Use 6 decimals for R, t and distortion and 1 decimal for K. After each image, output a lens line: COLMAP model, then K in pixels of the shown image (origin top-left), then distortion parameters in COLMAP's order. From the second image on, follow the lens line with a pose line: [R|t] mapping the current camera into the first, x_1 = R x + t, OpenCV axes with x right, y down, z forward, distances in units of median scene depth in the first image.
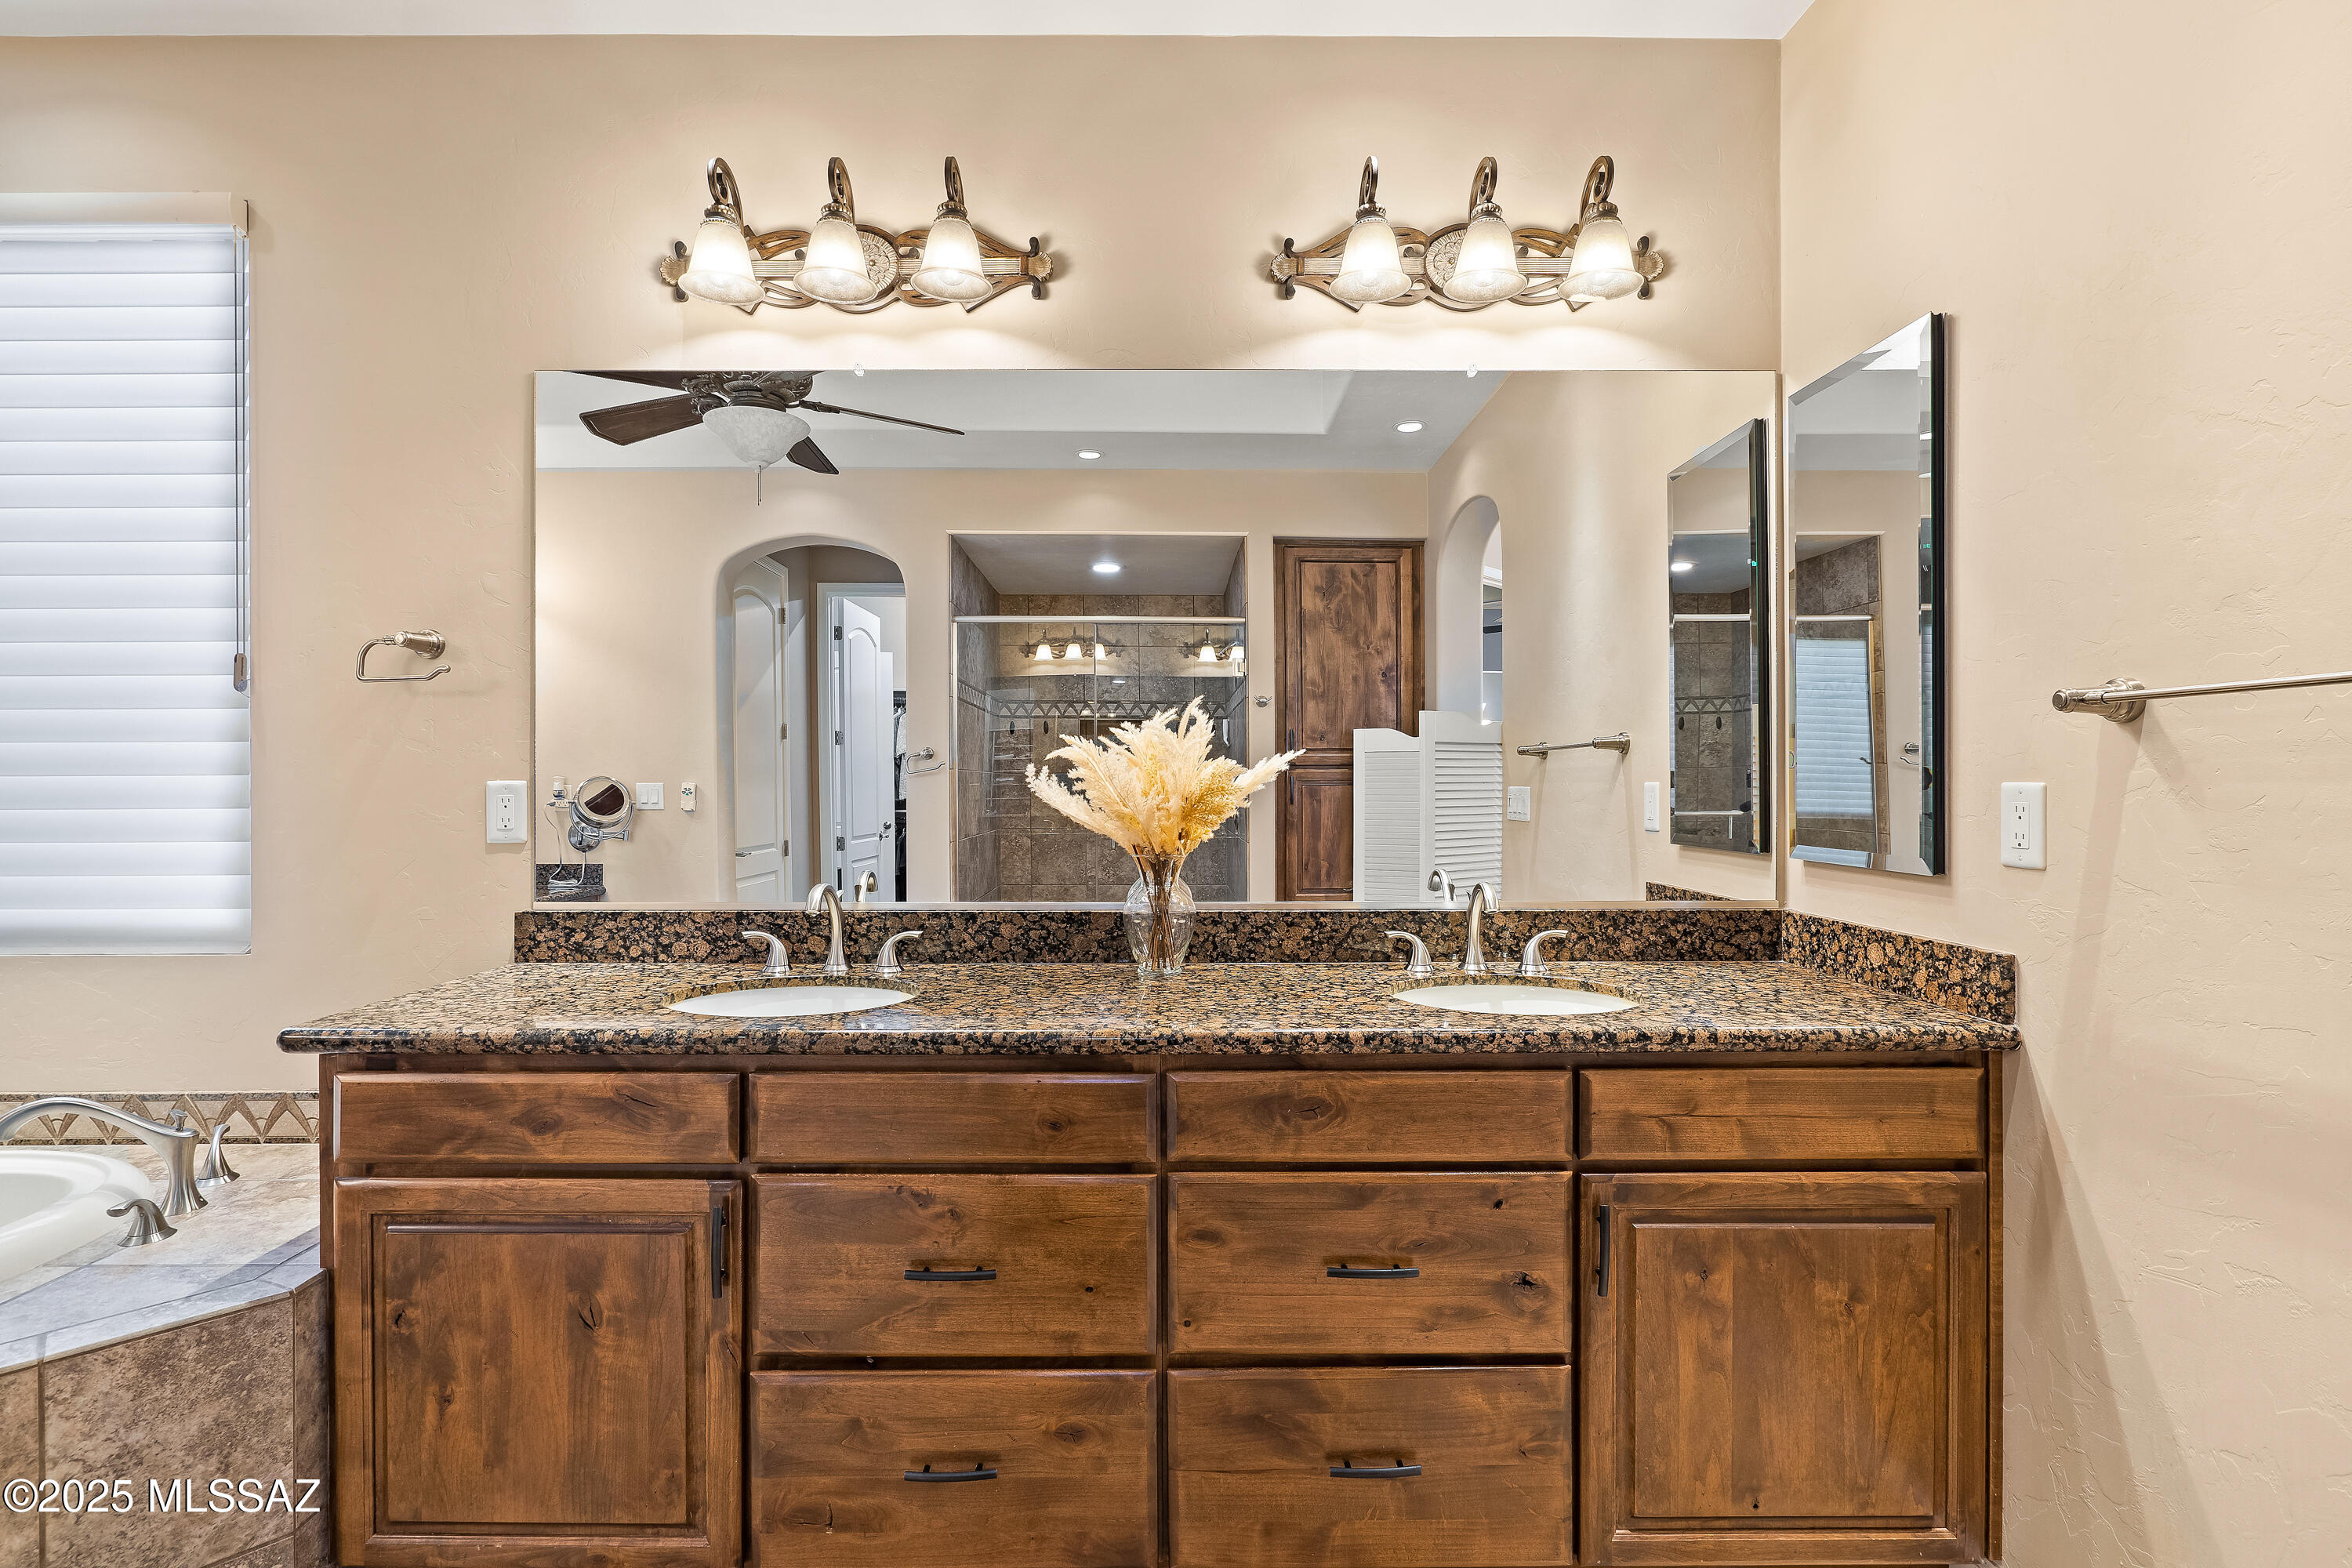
lens RADIAL K [[1082.8, 0, 1174.6], [0, 1082.8, 789.2], [0, 0, 1]] dist [-0.004545, 0.002192]
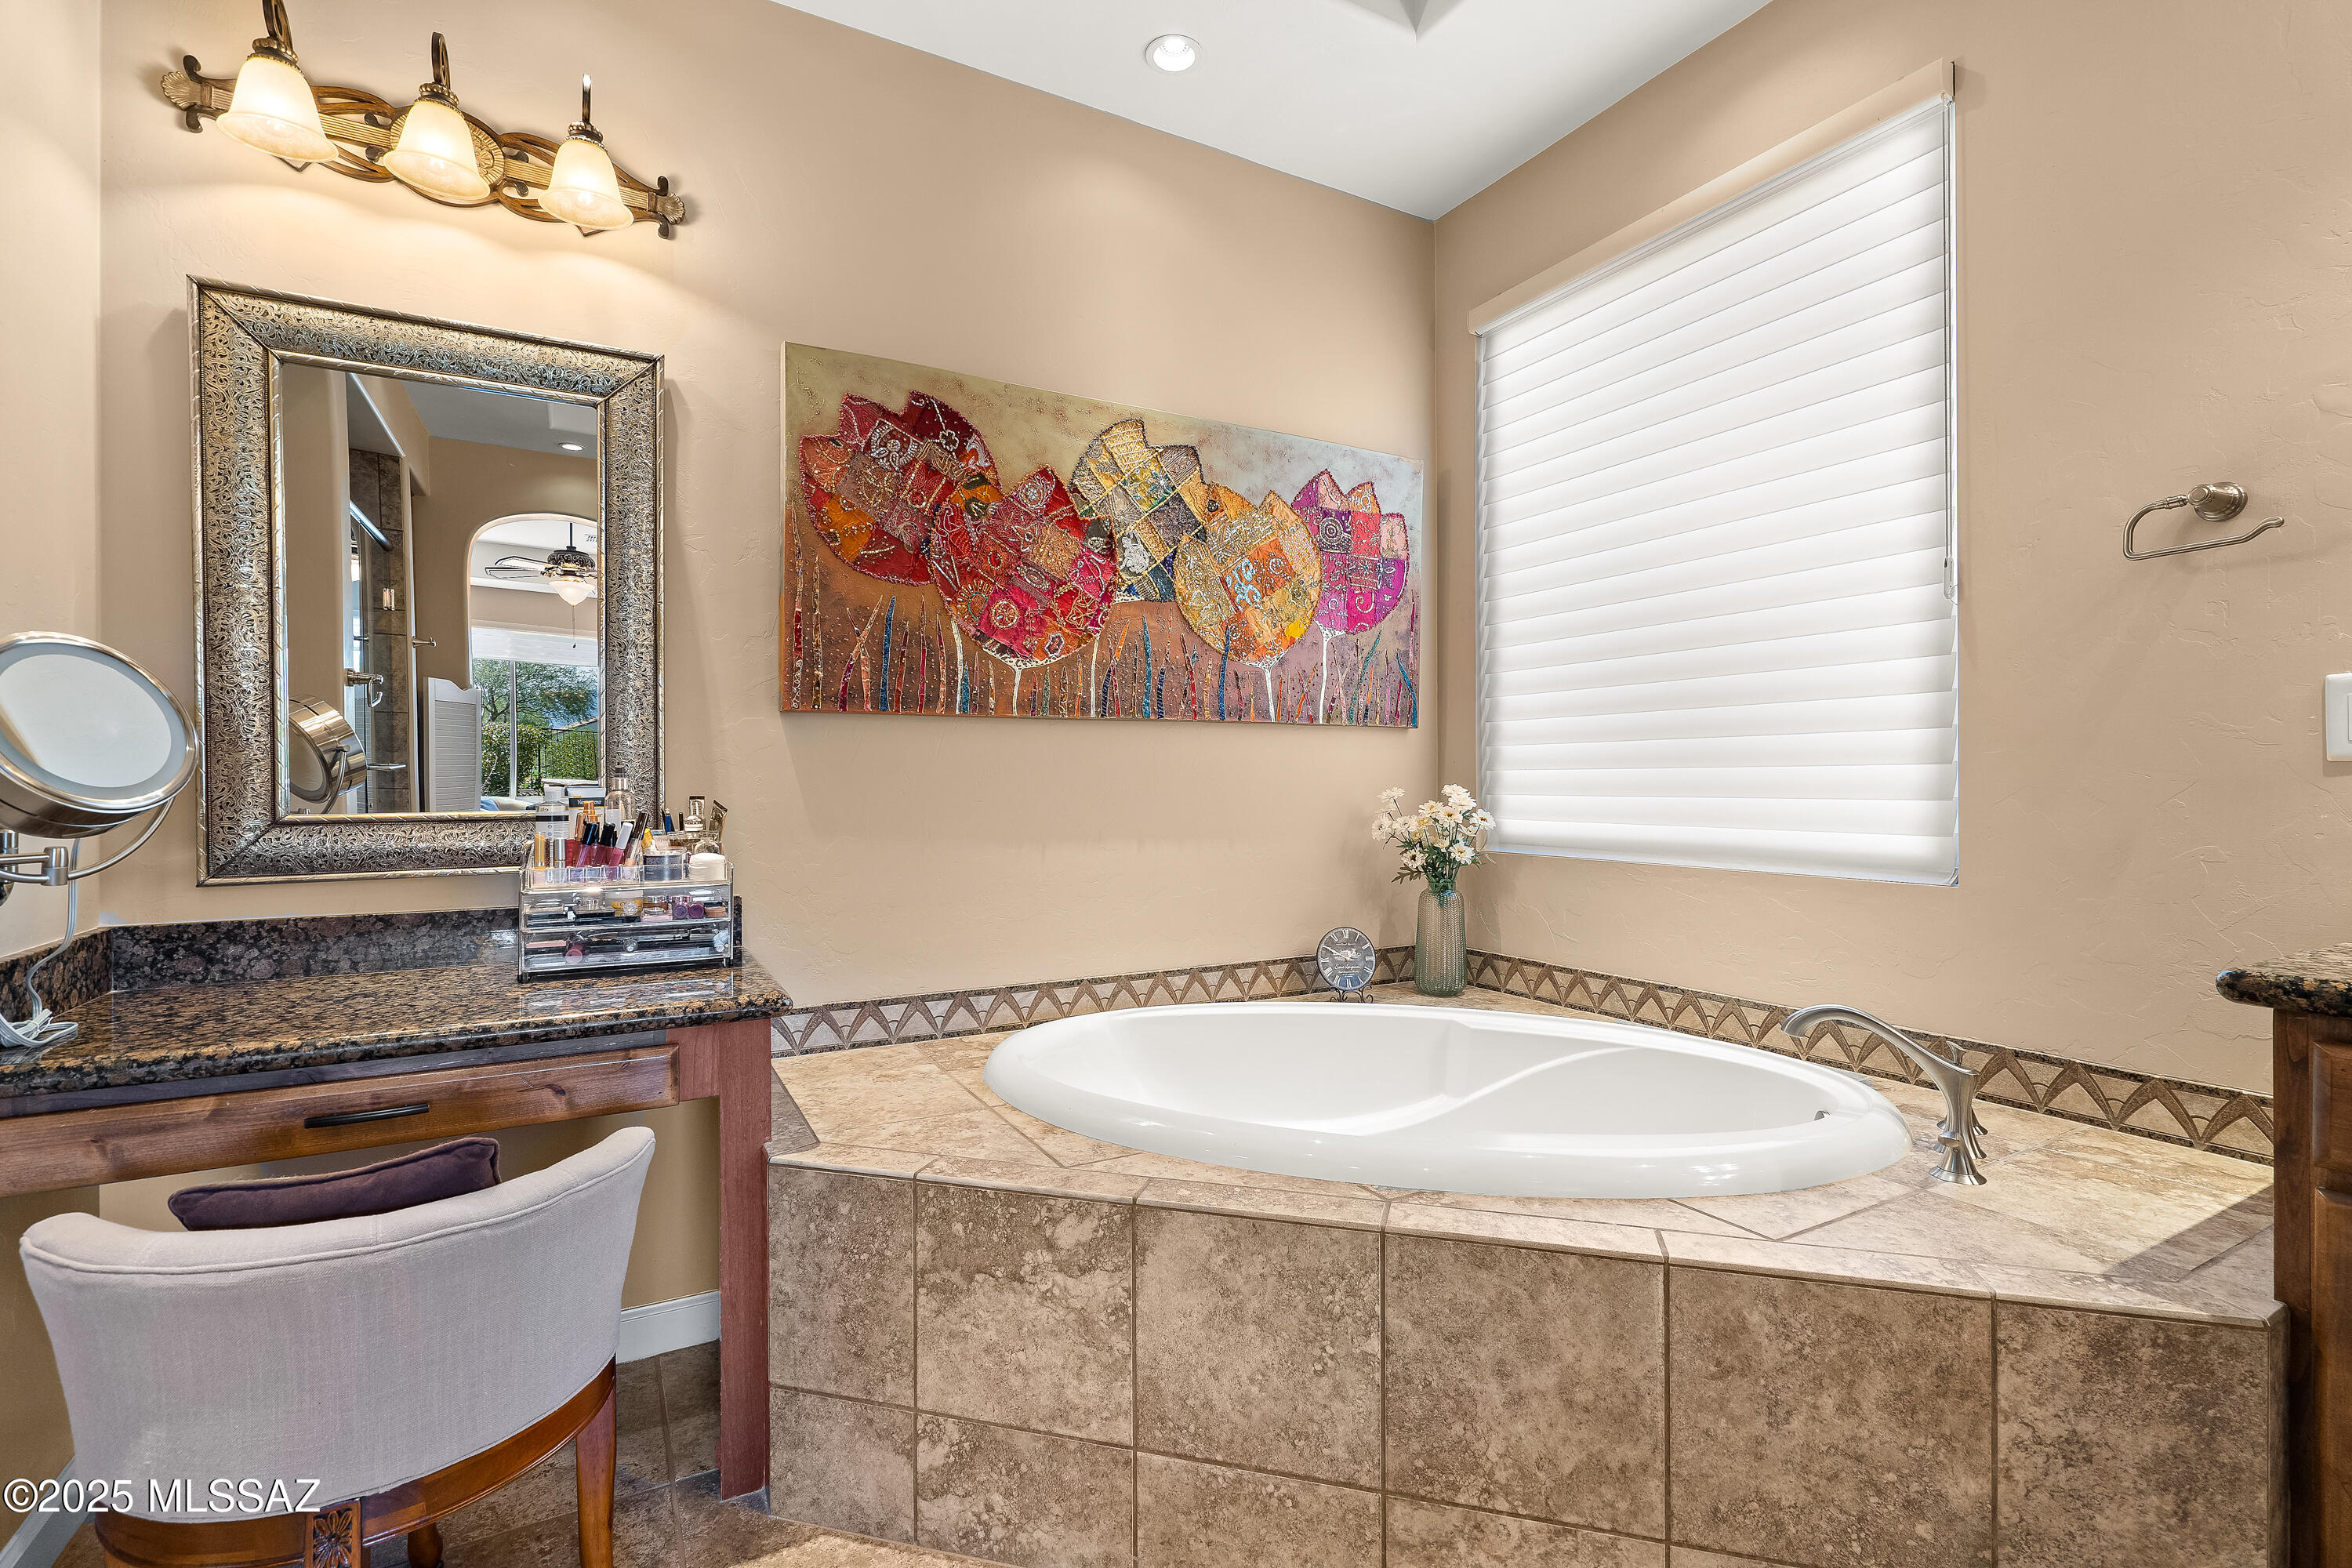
lens RADIAL K [[1082.8, 0, 1174.7], [0, 1082.8, 781.9], [0, 0, 1]] dist [-0.004545, 0.002192]
pose [[0.484107, 0.002199, -0.875006, -0.536554], [-0.005196, 0.999986, -0.000362, 0.096863], [0.874994, 0.004721, 0.484112, -0.023988]]
